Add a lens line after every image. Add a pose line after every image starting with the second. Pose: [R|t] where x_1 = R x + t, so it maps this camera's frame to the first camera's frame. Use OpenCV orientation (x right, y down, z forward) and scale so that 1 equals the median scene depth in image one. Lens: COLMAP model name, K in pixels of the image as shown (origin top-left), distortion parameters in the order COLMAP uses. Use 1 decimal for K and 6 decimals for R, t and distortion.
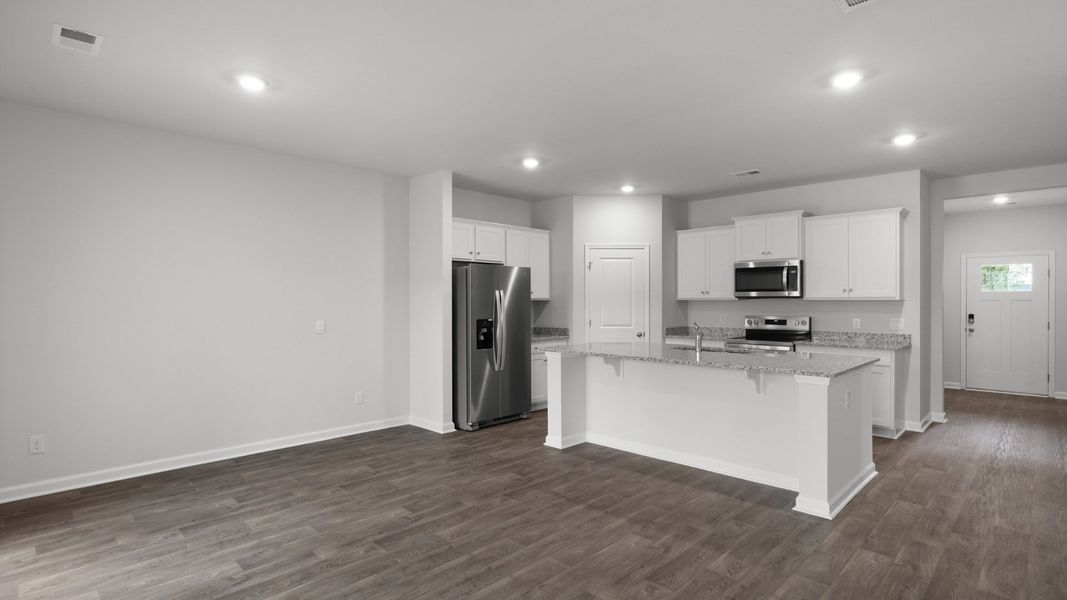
lens RADIAL K [[527.7, 0, 545.9], [0, 527.7, 296.5], [0, 0, 1]] dist [-0.002882, 0.000329]
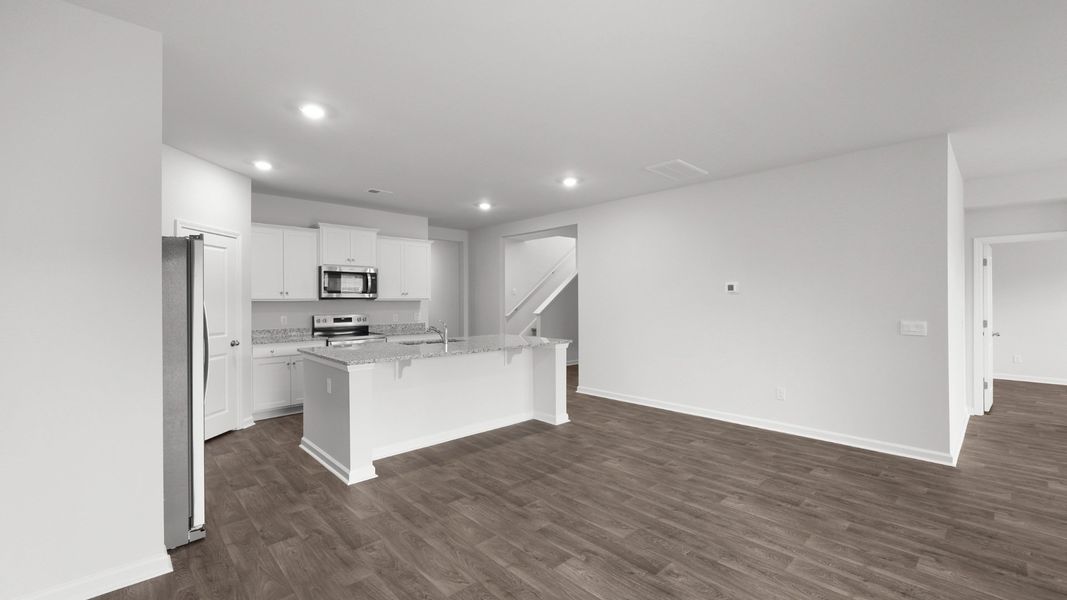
lens RADIAL K [[434.1, 0, 533.5], [0, 434.1, 300.0], [0, 0, 1]] dist [0.008251, 0.000127]
pose [[0.054144, 0.001653, 0.998532, -0.793133], [-0.003596, 0.999992, -0.001460, 0.007984], [-0.998527, -0.003512, 0.054149, 0.868769]]
